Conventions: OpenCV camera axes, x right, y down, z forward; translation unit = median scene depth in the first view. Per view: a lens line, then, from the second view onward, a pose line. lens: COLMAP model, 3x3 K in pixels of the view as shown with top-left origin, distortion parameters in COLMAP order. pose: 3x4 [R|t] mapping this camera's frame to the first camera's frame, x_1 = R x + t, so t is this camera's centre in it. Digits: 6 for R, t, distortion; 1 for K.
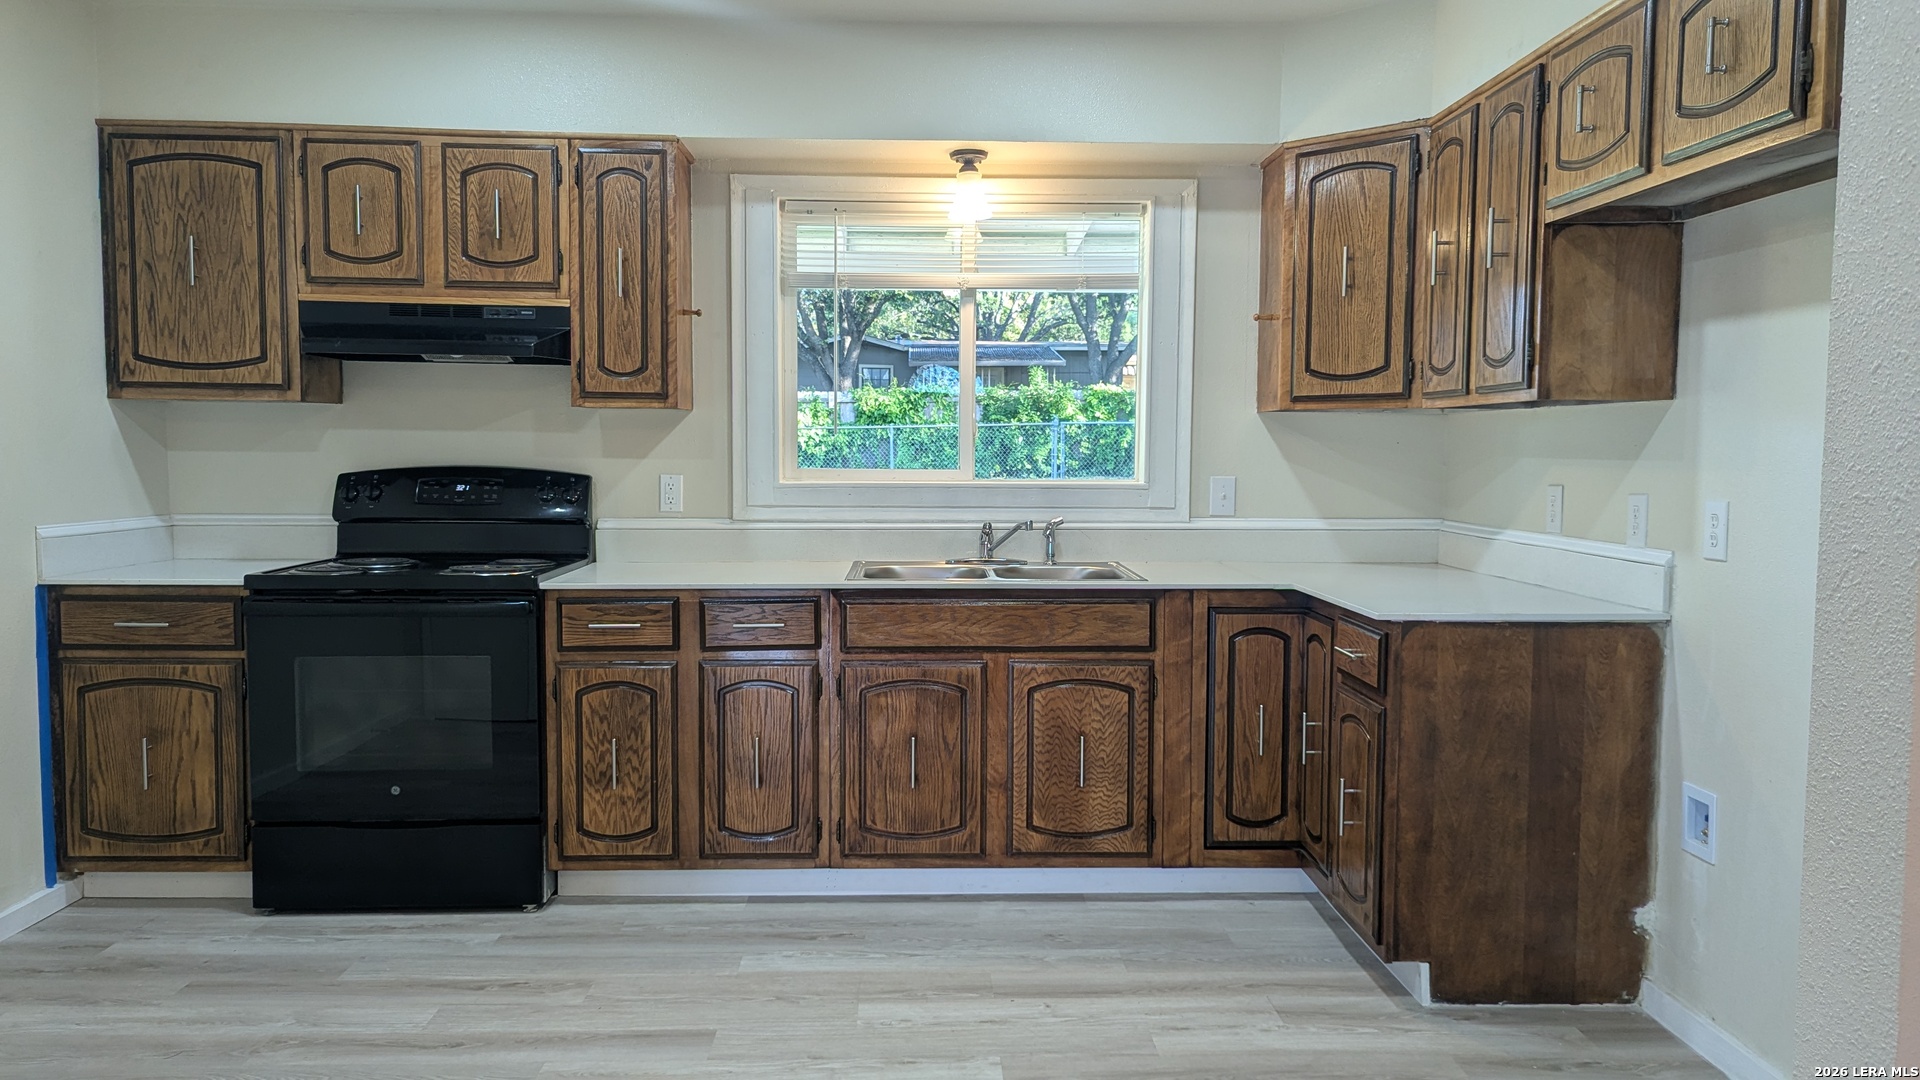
lens RADIAL K [[1355.6, 0, 944.0], [0, 1355.6, 534.7], [0, 0, 1]] dist [0.043689, -0.020537]
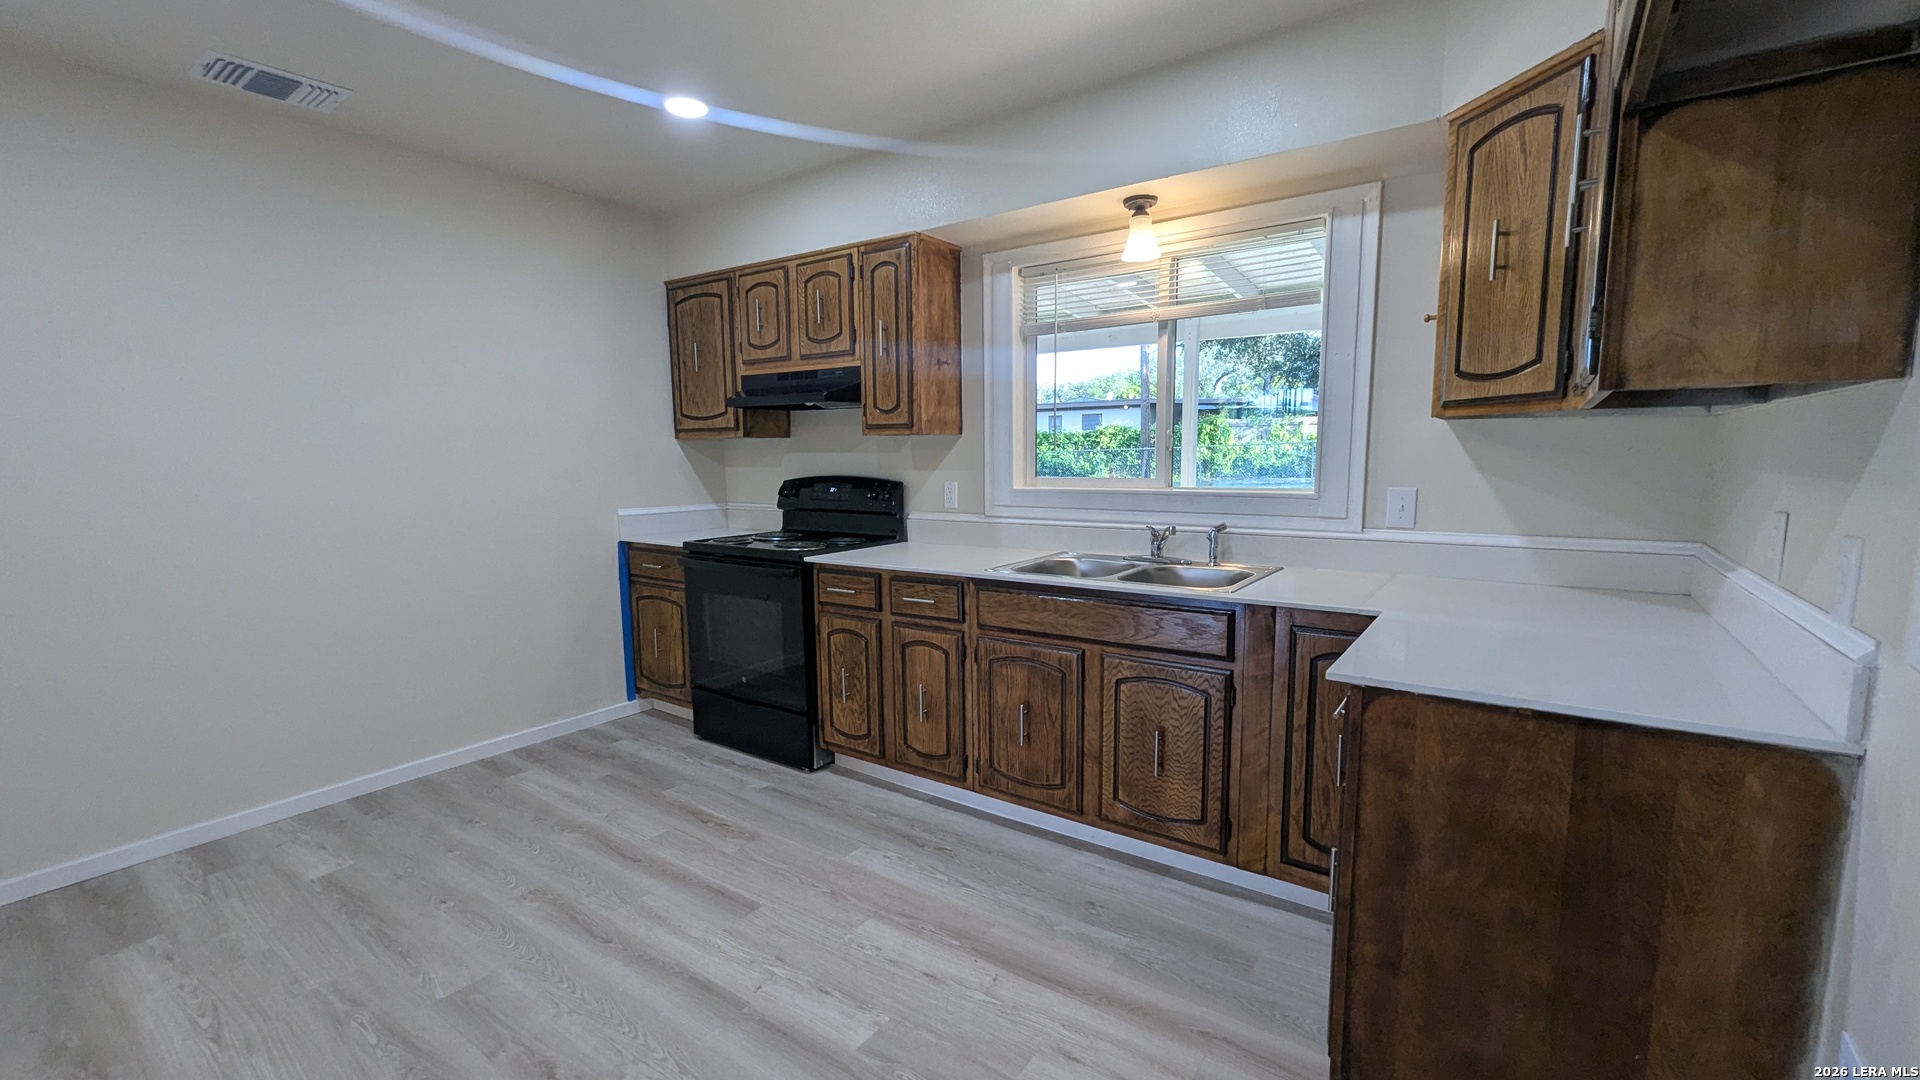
lens RADIAL K [[790.5, 0, 962.0], [0, 790.5, 556.3], [0, 0, 1]] dist [0.001576, 0.000966]
pose [[0.800078, 0.063702, -0.596504, 0.342594], [-0.025348, 0.997048, 0.072478, -0.031488], [0.599360, -0.042868, 0.799331, 0.408384]]
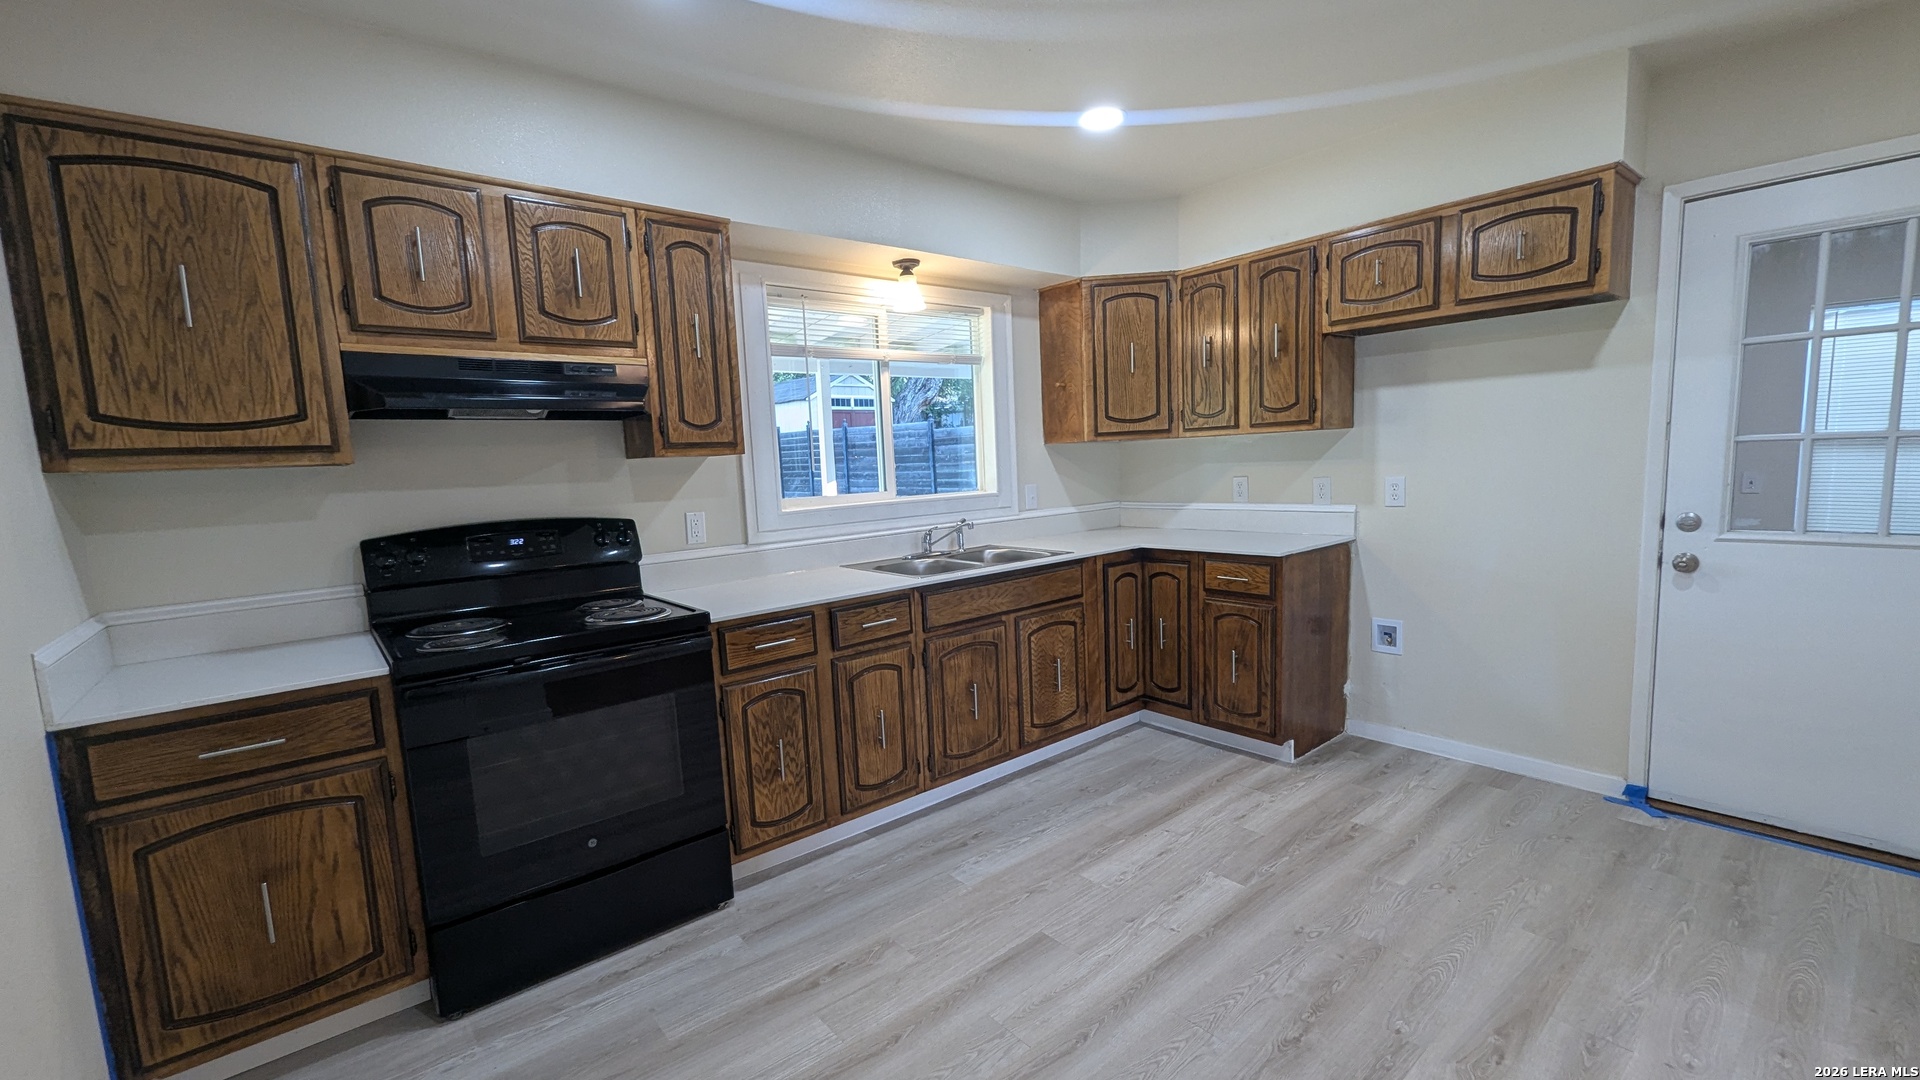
lens RADIAL K [[790.5, 0, 961.4], [0, 790.5, 553.7], [0, 0, 1]] dist [0.001576, 0.000966]
pose [[0.784942, -0.115730, 0.608665, -0.508896], [0.092259, 0.993280, 0.069881, -0.040677], [-0.612662, 0.001302, 0.790344, 0.362802]]
